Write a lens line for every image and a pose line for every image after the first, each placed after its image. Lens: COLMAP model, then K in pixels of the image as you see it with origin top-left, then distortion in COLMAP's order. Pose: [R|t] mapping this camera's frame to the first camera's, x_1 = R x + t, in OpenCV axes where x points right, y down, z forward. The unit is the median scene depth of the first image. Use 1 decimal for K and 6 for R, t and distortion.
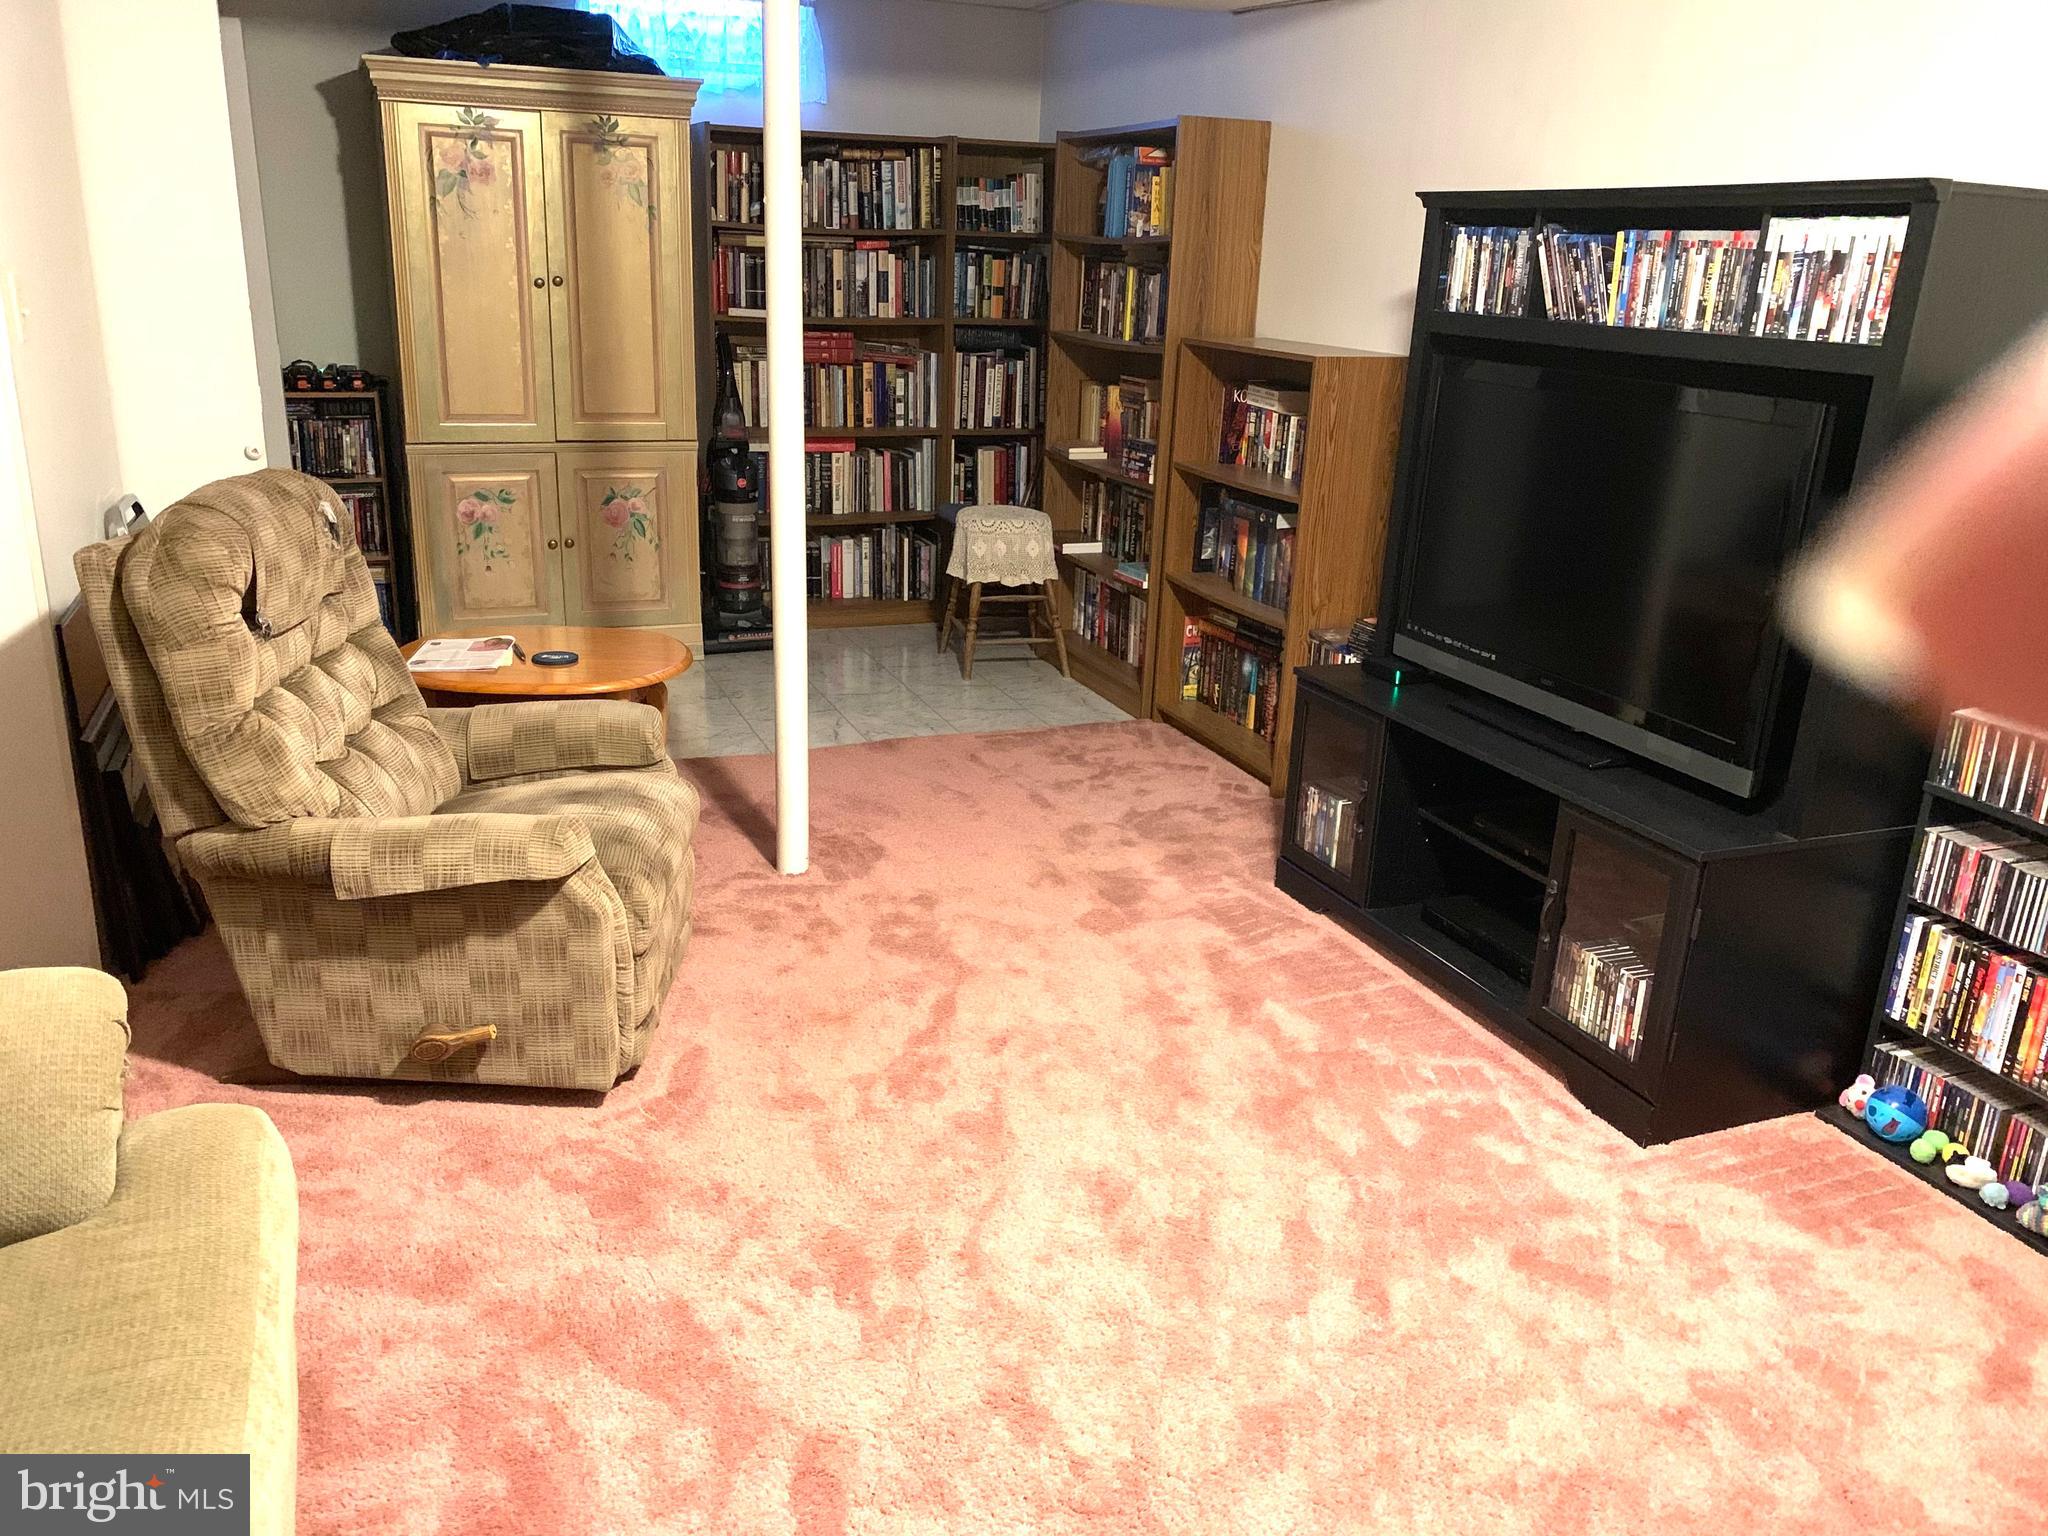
lens RADIAL K [[1598.4, 0, 1016.4], [0, 1598.4, 758.5], [0, 0, 1]] dist [0.071636, -0.080232]
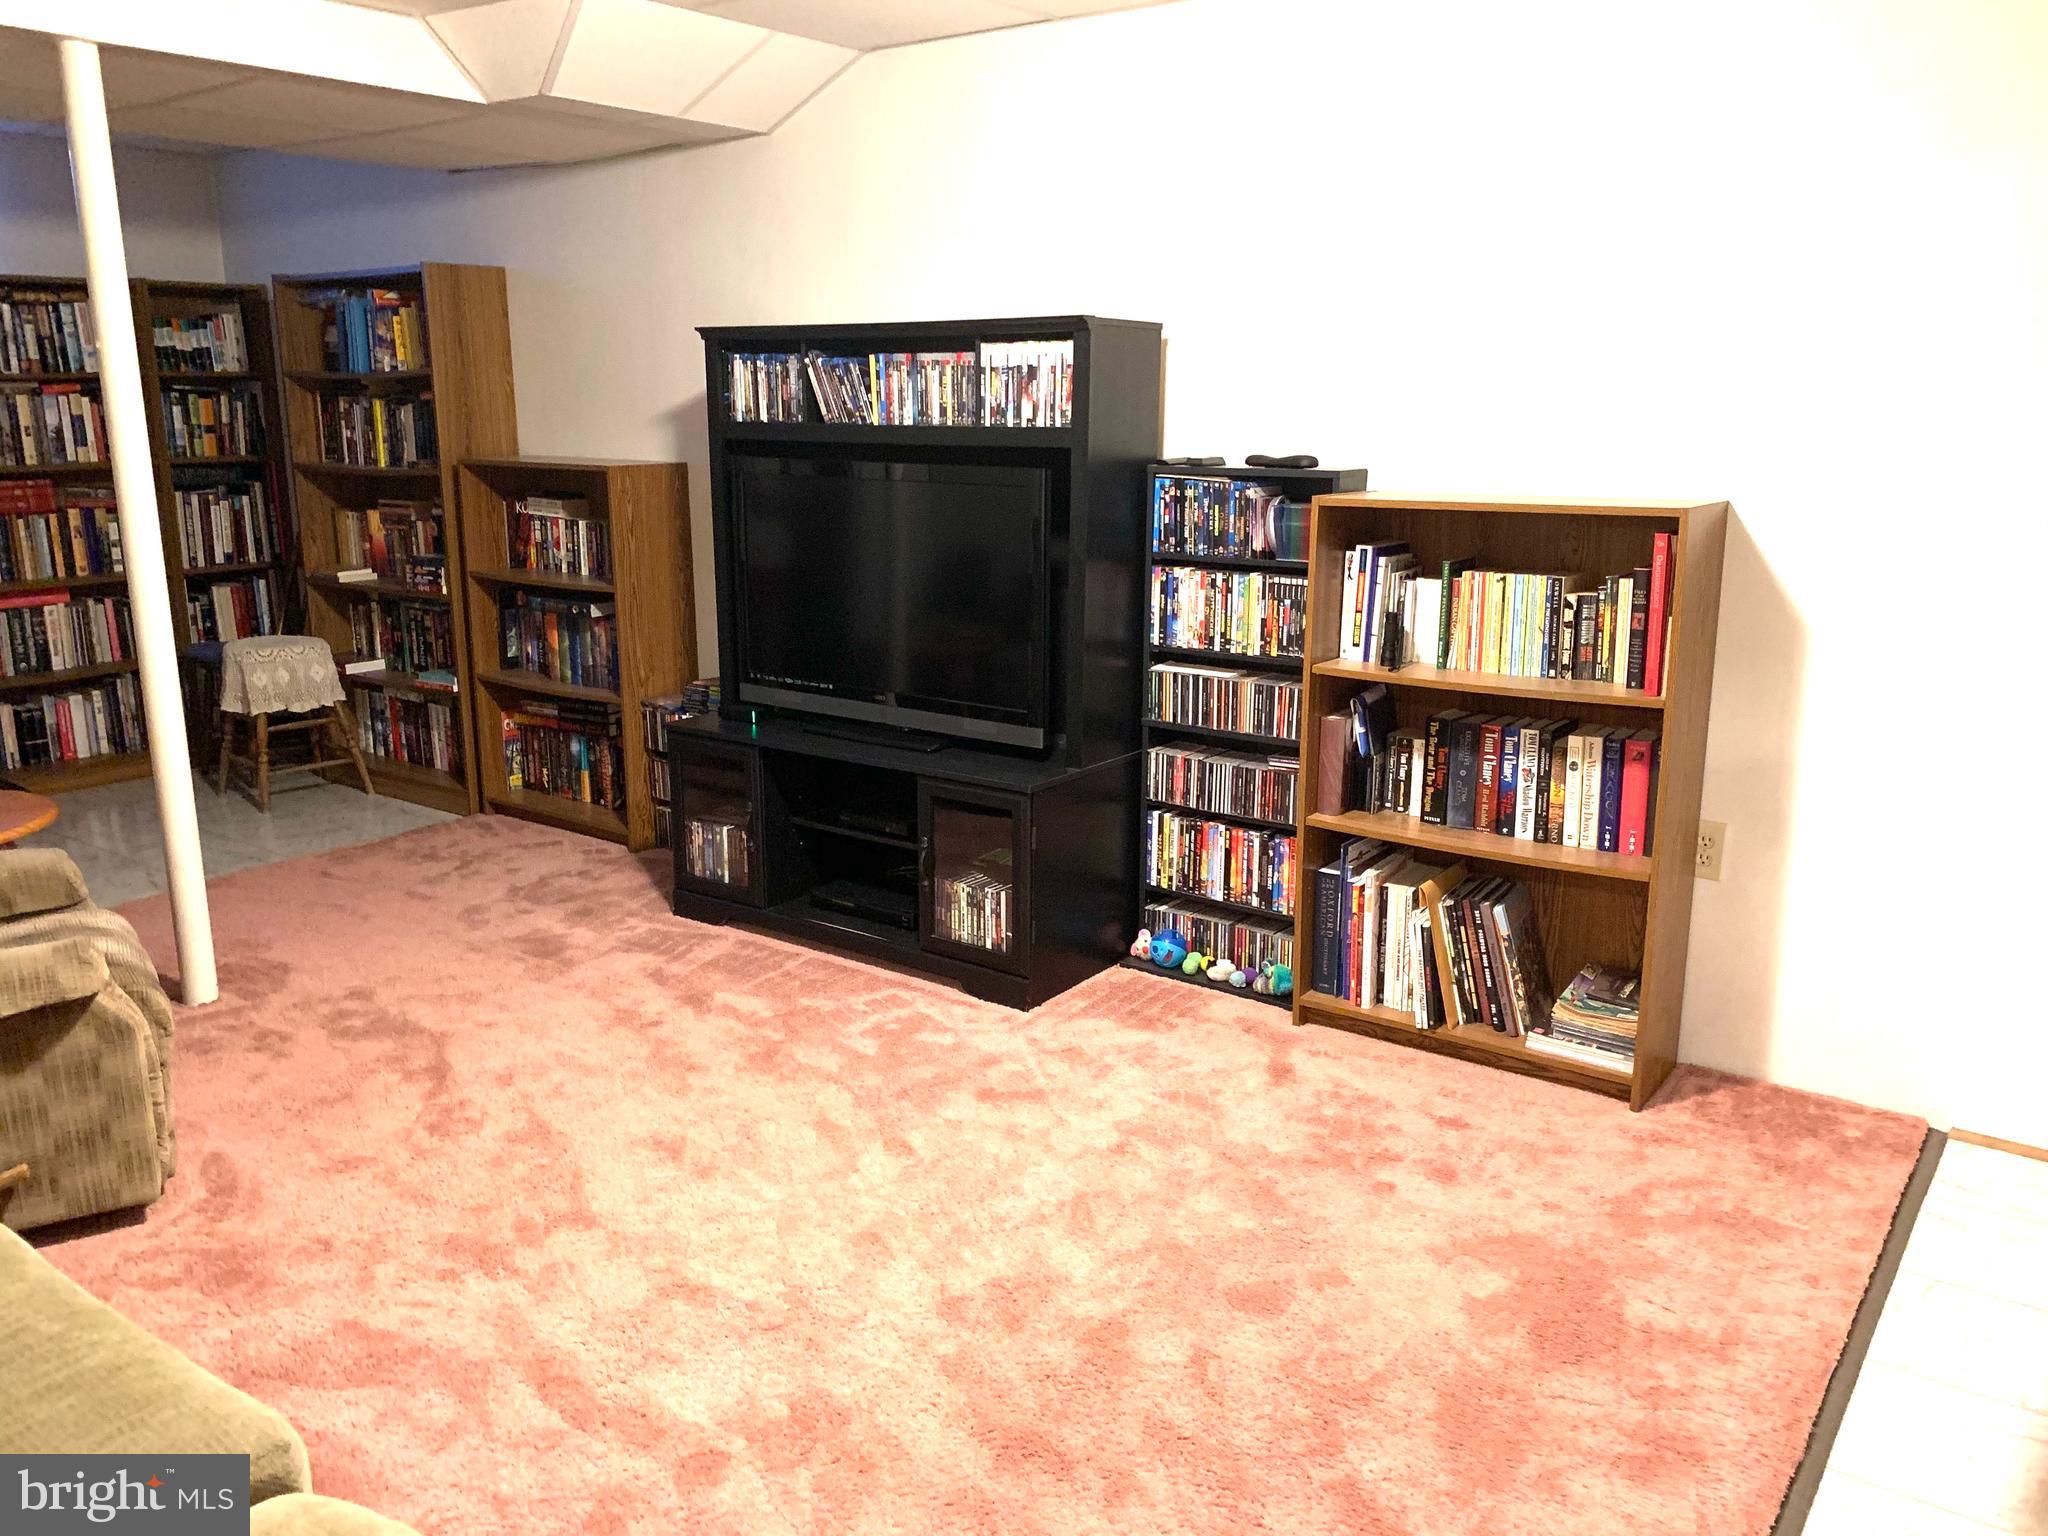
lens RADIAL K [[1598.4, 0, 1032.8], [0, 1598.4, 761.5], [0, 0, 1]] dist [0.071636, -0.080232]
pose [[0.848629, -0.158975, 0.504535, -0.232078], [0.194628, 0.980705, -0.018354, 0.054058], [-0.491883, 0.113772, 0.863196, -0.173859]]
